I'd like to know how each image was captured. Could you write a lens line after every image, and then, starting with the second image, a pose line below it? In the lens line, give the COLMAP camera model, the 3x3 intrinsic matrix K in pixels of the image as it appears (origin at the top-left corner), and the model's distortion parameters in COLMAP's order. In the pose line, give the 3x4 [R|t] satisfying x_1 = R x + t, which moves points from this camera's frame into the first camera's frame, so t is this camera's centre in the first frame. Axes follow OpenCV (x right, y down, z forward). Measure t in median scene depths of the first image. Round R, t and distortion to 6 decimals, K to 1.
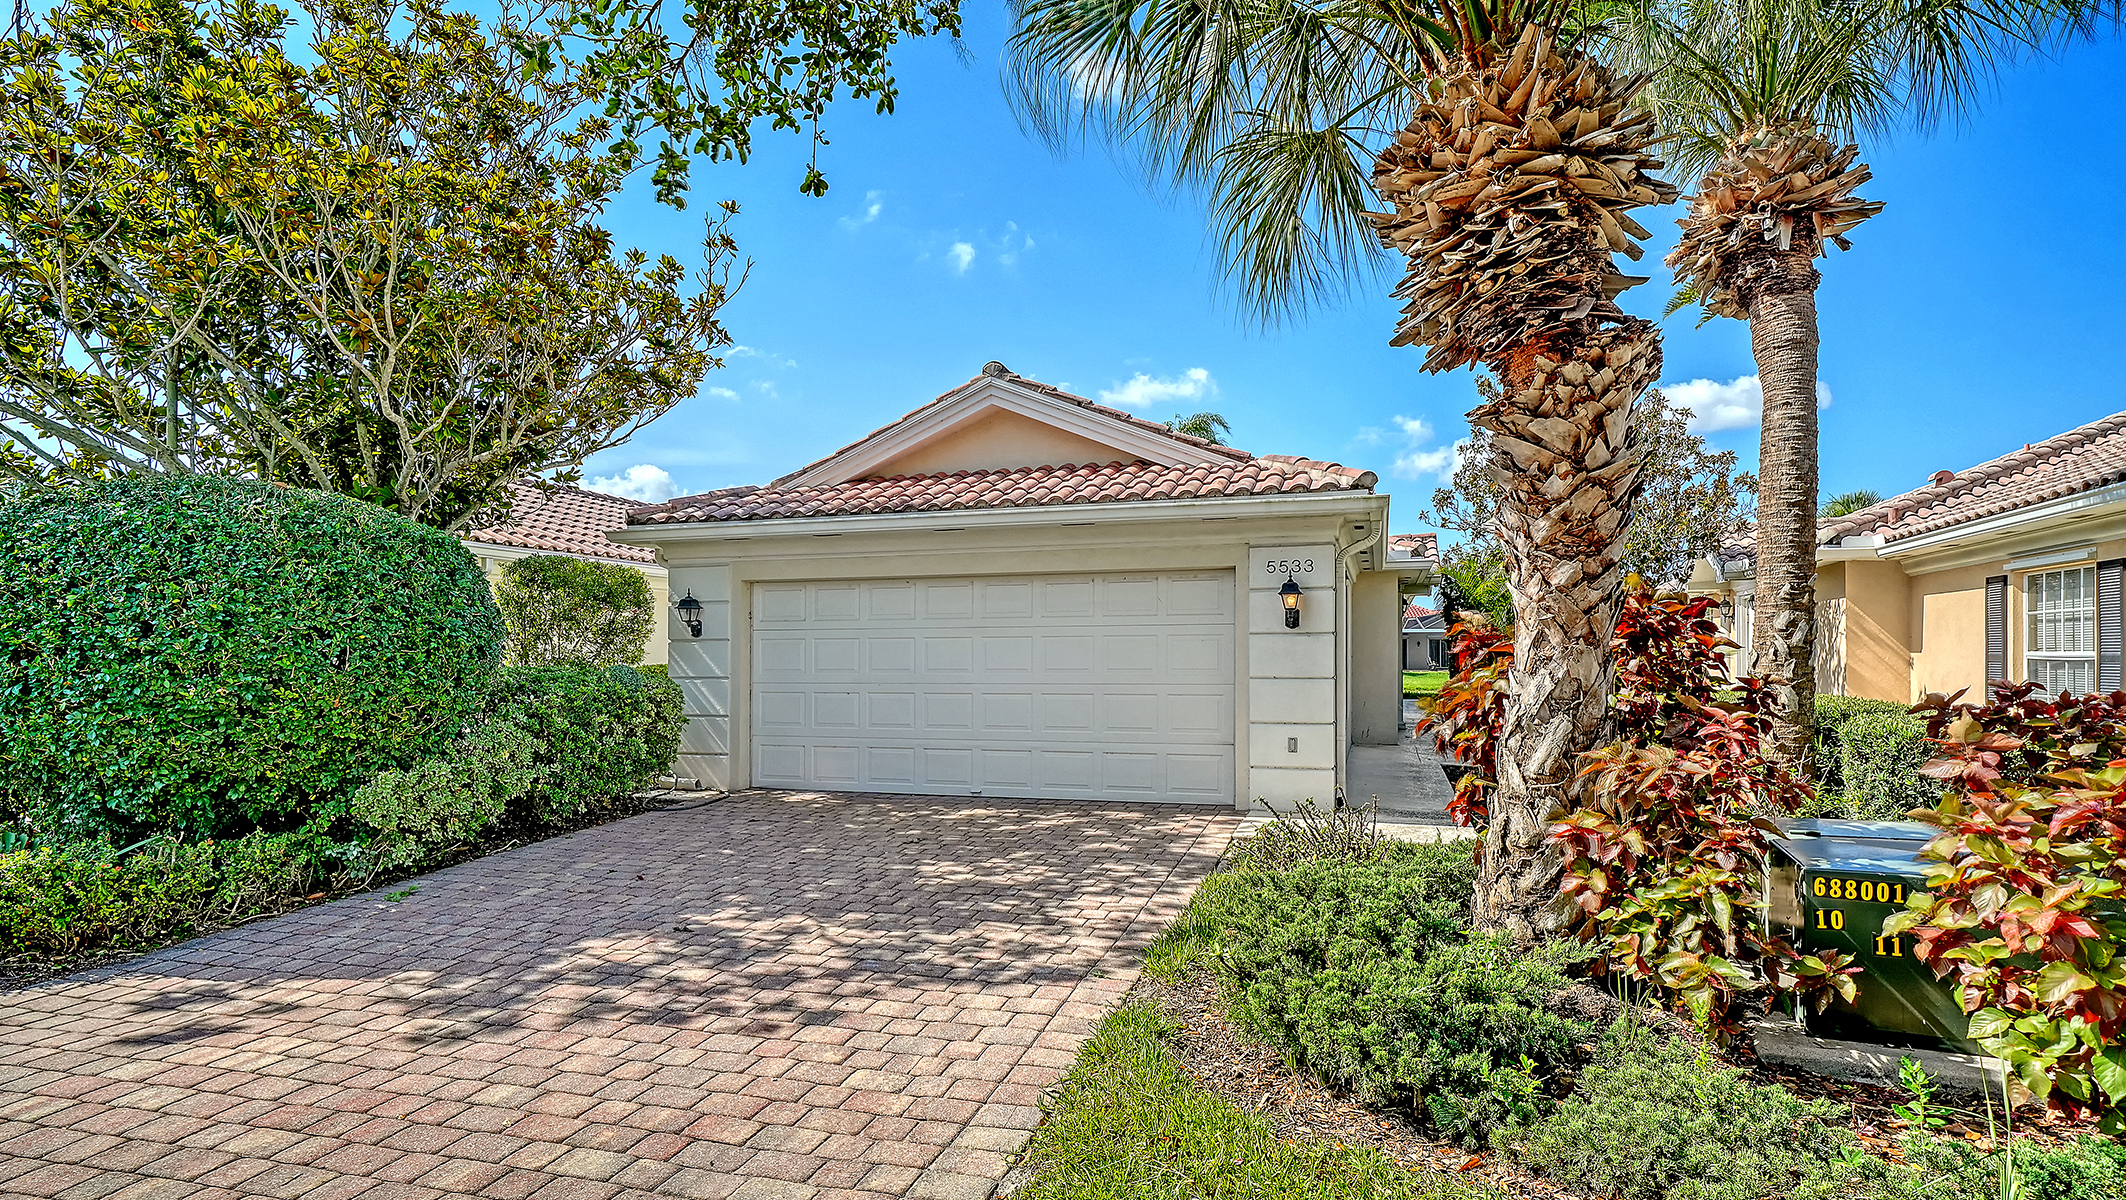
lens RADIAL K [[1092.8, 0, 1063.0], [0, 1092.8, 600.0], [0, 0, 1]] dist [0.000067, -0.000049]
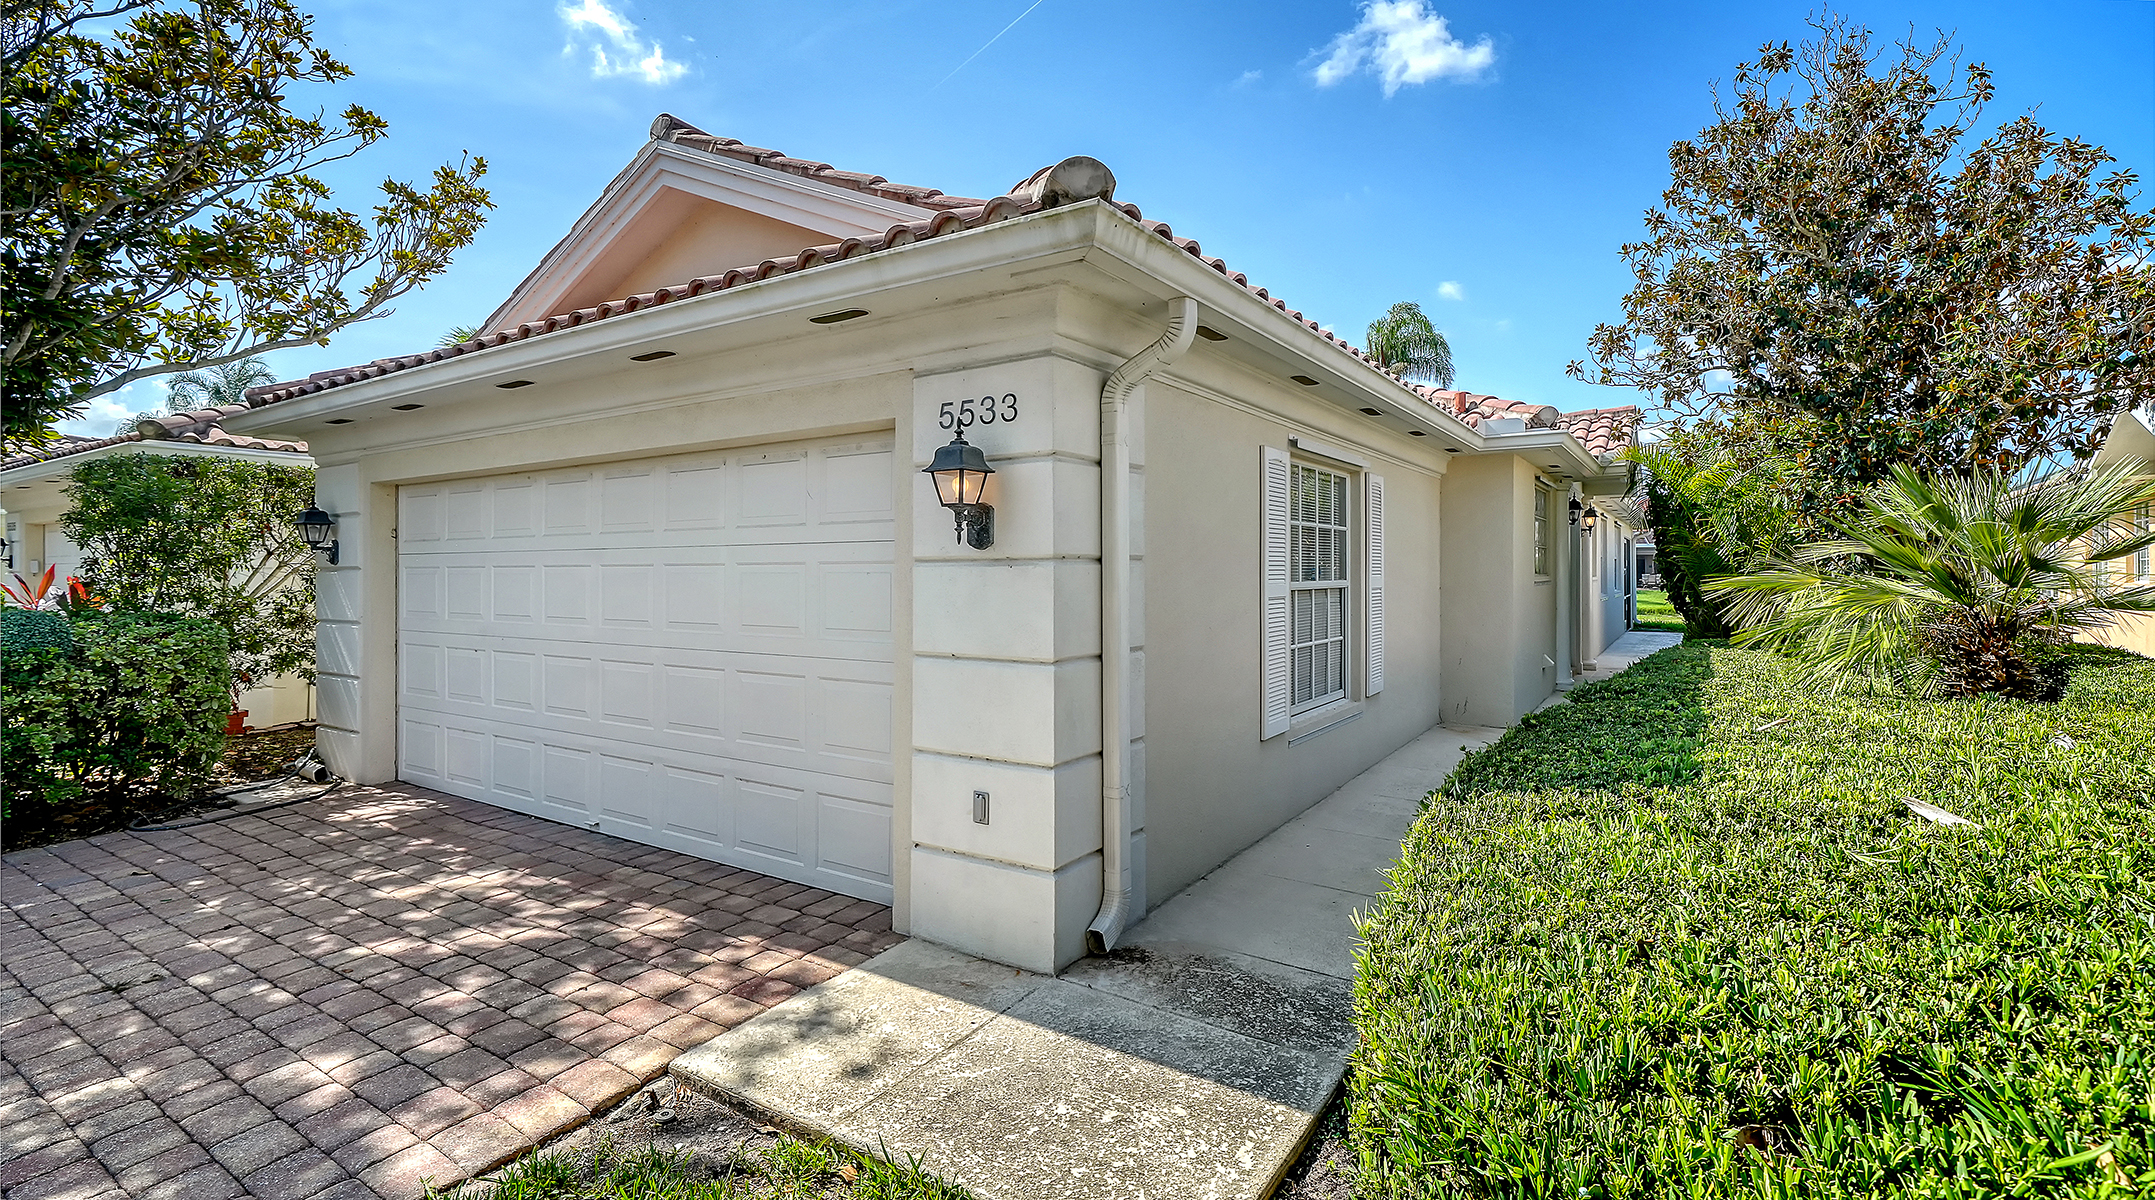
lens RADIAL K [[955.9, 0, 1076.0], [0, 955.9, 537.4], [0, 0, 1]] dist [0.012469, 0.000230]
pose [[0.958186, -0.008370, -0.286025, 0.354289], [0.014569, 0.999703, 0.019550, 0.013625], [0.285776, -0.022900, 0.958023, 0.621028]]
